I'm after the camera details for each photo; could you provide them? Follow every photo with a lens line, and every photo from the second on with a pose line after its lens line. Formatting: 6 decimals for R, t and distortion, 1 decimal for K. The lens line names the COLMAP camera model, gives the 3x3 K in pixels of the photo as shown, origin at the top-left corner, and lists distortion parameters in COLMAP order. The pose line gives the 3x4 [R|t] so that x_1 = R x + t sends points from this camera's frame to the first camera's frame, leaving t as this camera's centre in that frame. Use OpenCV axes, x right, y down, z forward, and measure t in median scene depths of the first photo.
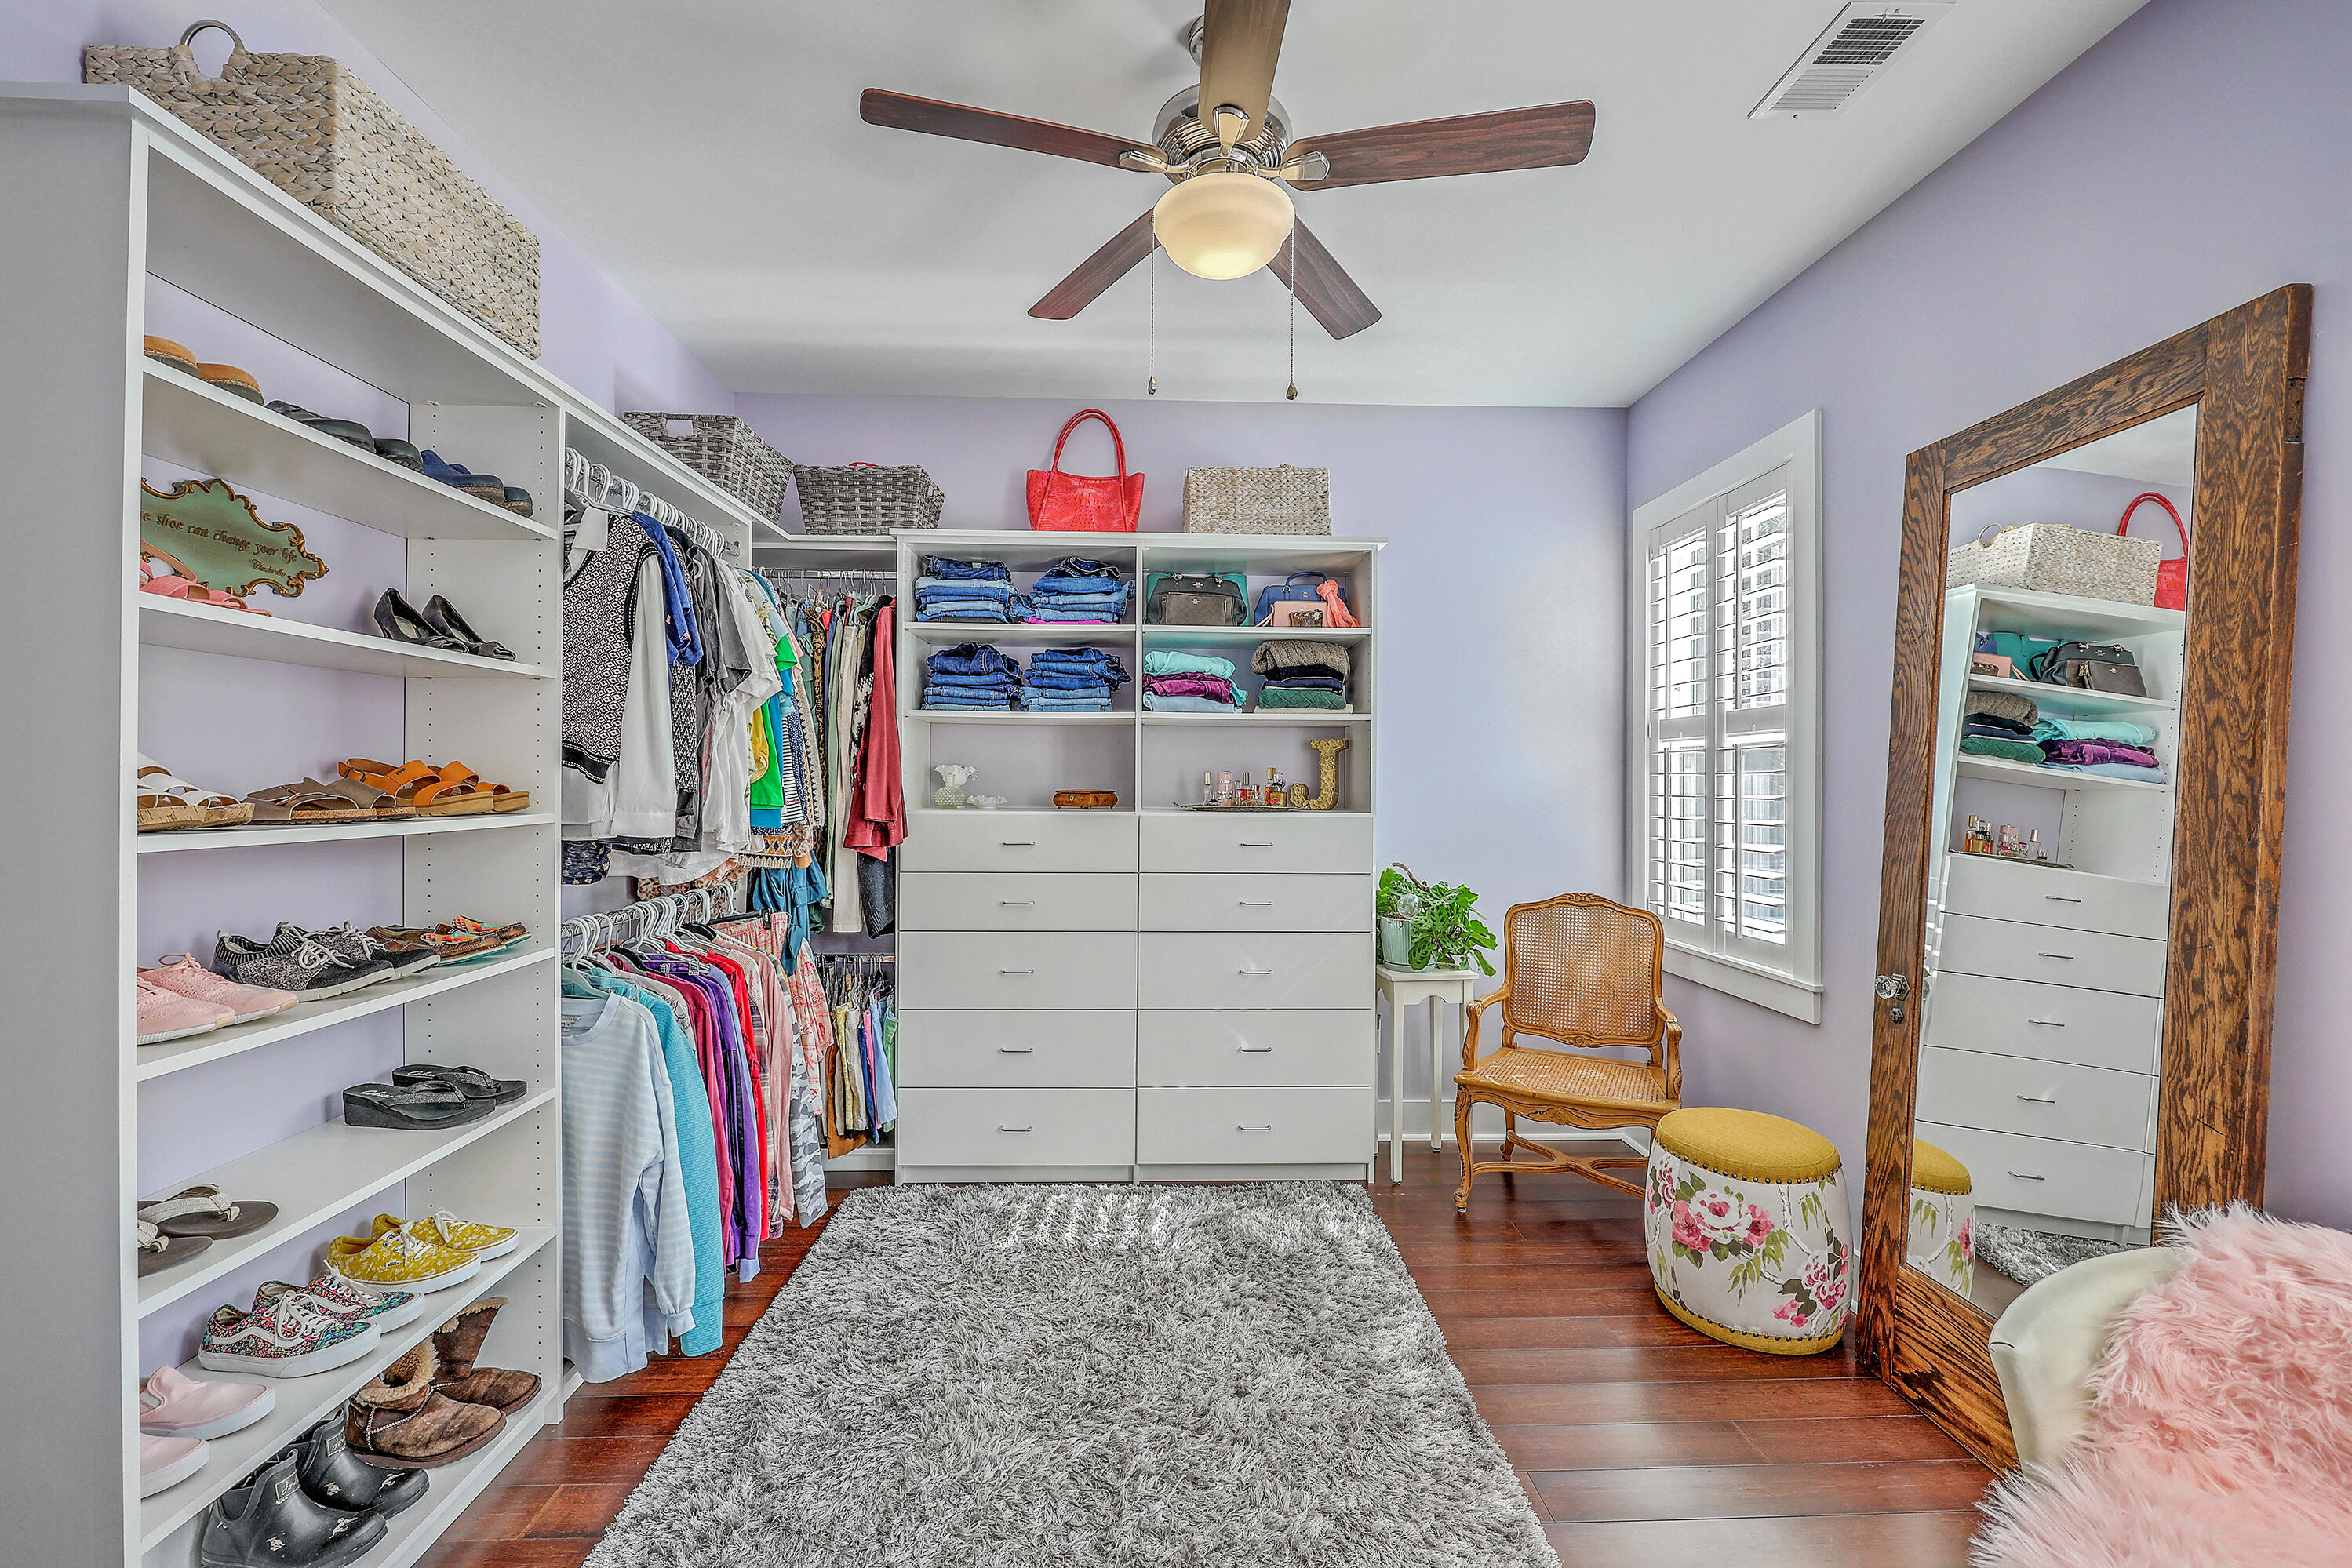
lens RADIAL K [[948.7, 0, 1167.3], [0, 948.7, 771.3], [0, 0, 1]] dist [-0.000152, 0.000045]
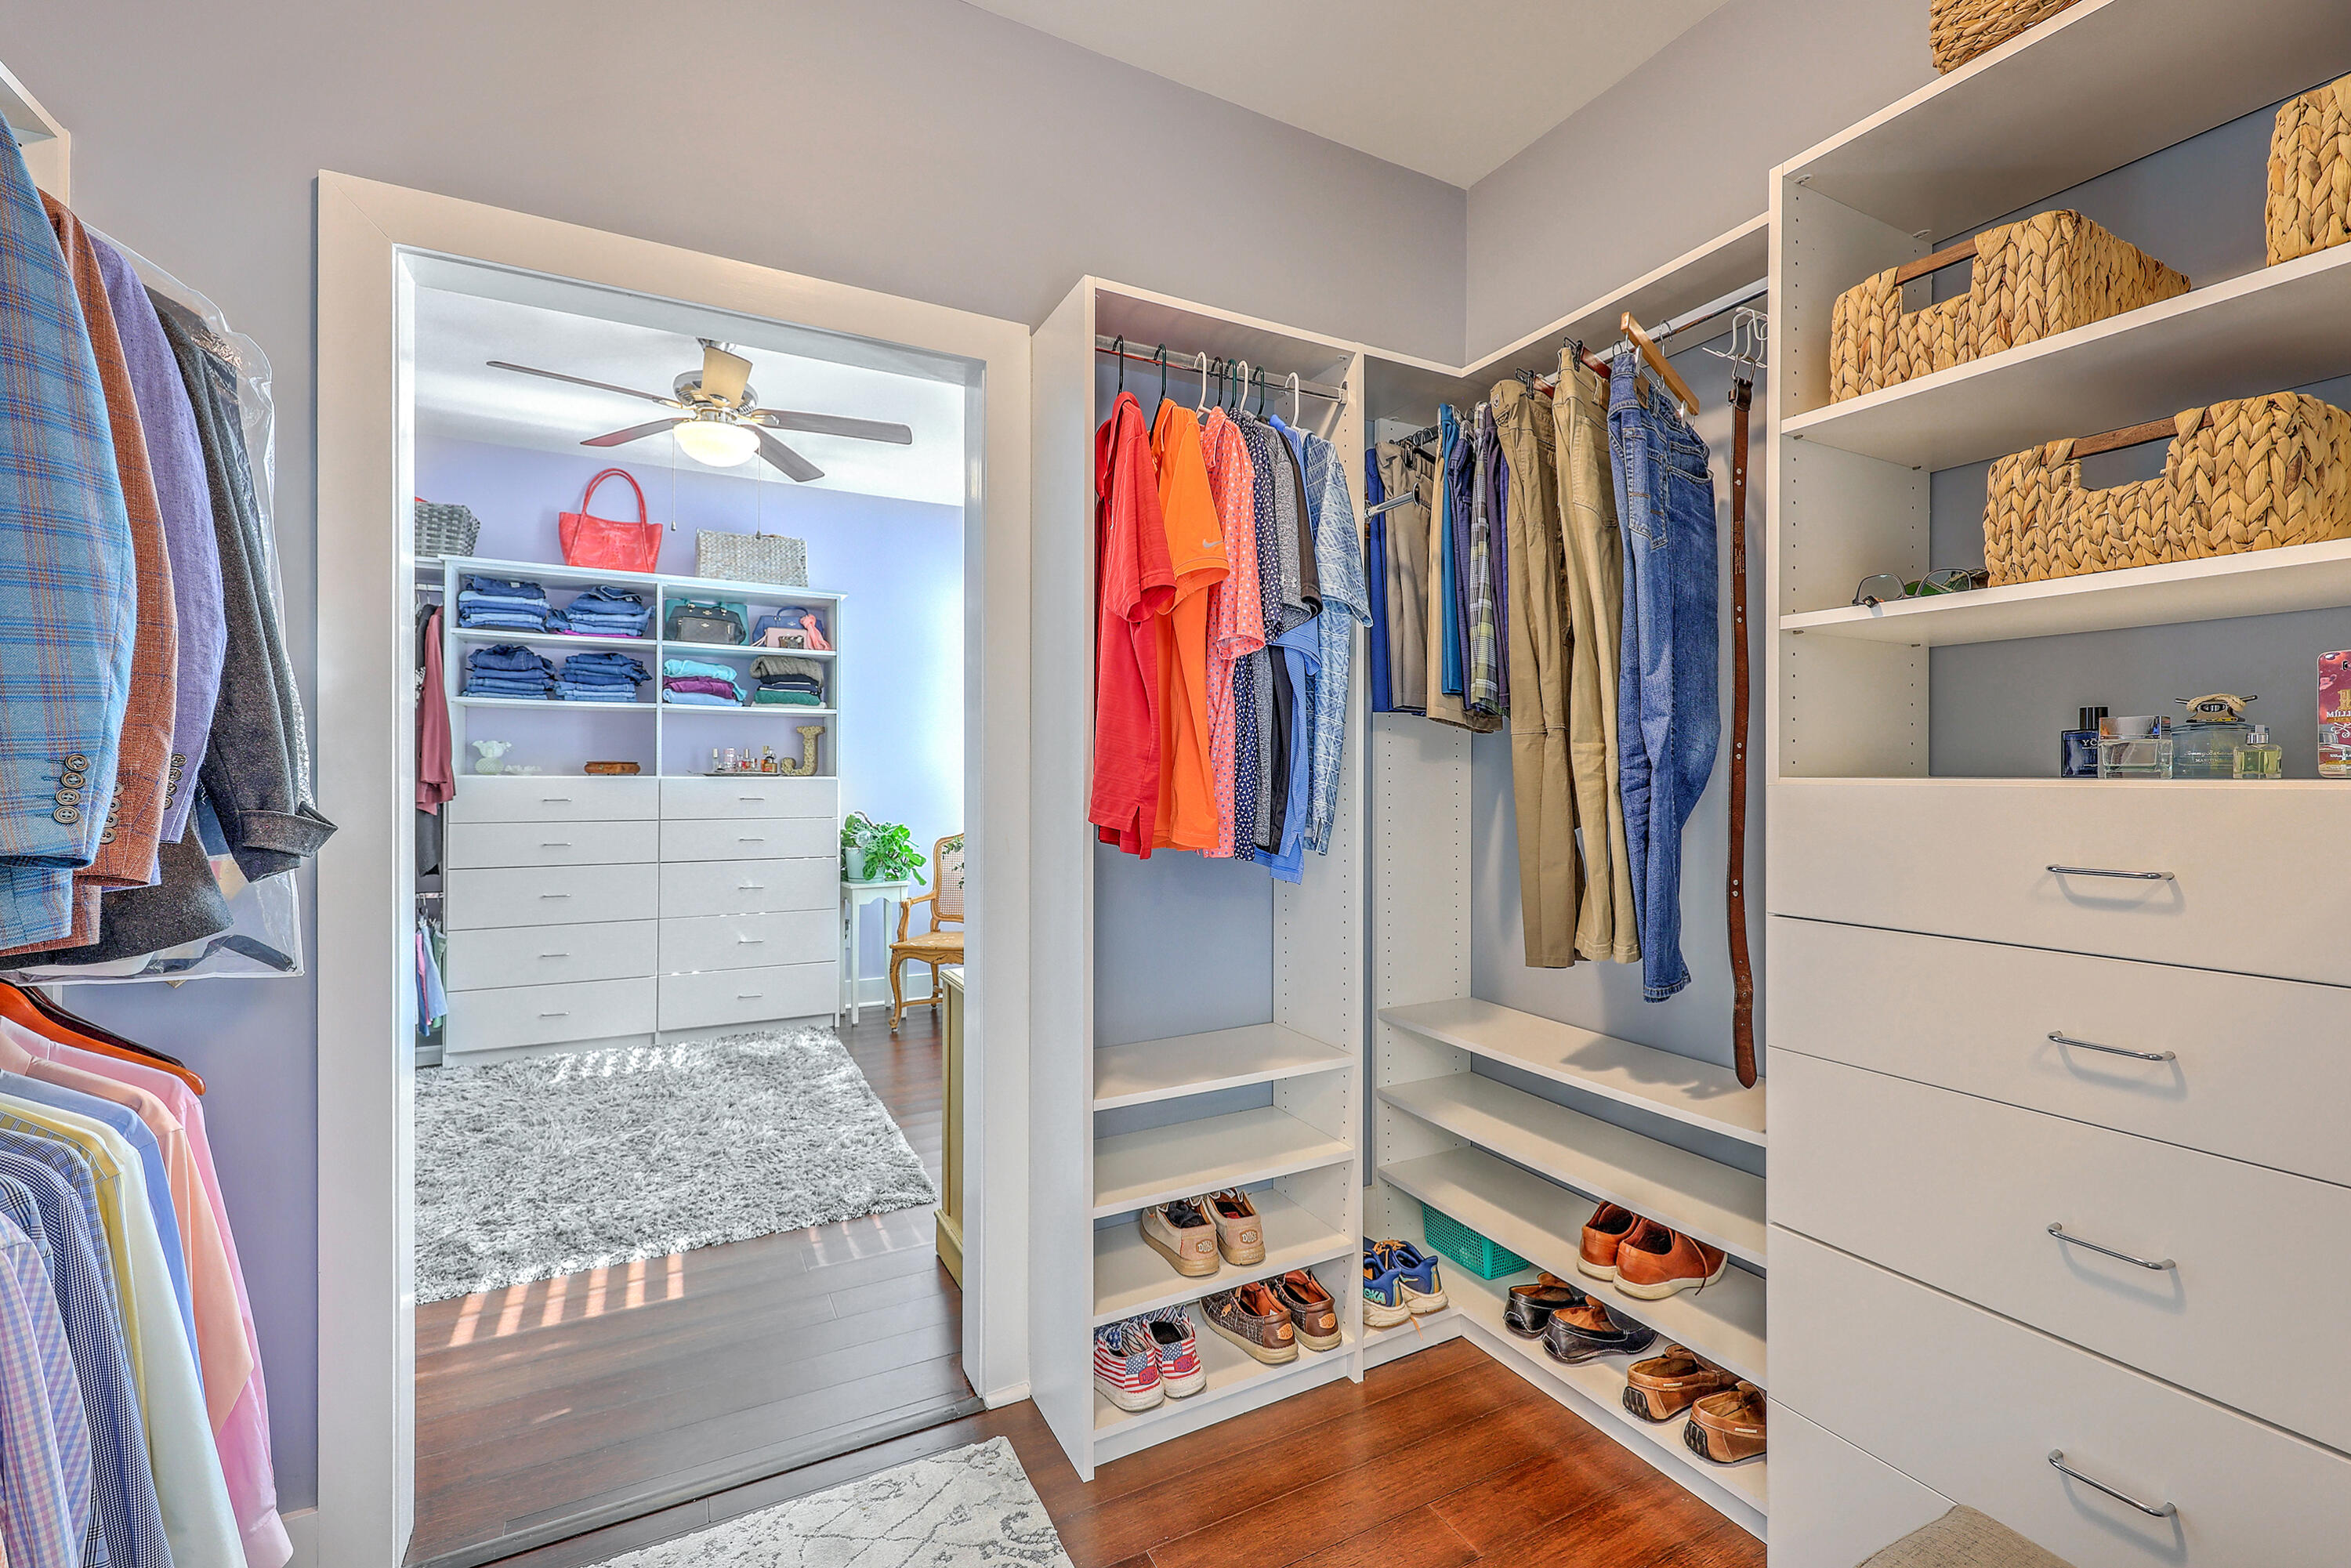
lens RADIAL K [[948.3, 0, 1166.9], [0, 948.3, 771.3], [0, 0, 1]] dist [-0.000152, 0.000045]
pose [[0.890738, -0.002128, 0.454511, 0.000267], [-0.001177, 0.999975, 0.006989, 0.024526], [-0.454515, -0.006760, 0.890714, -0.545561]]
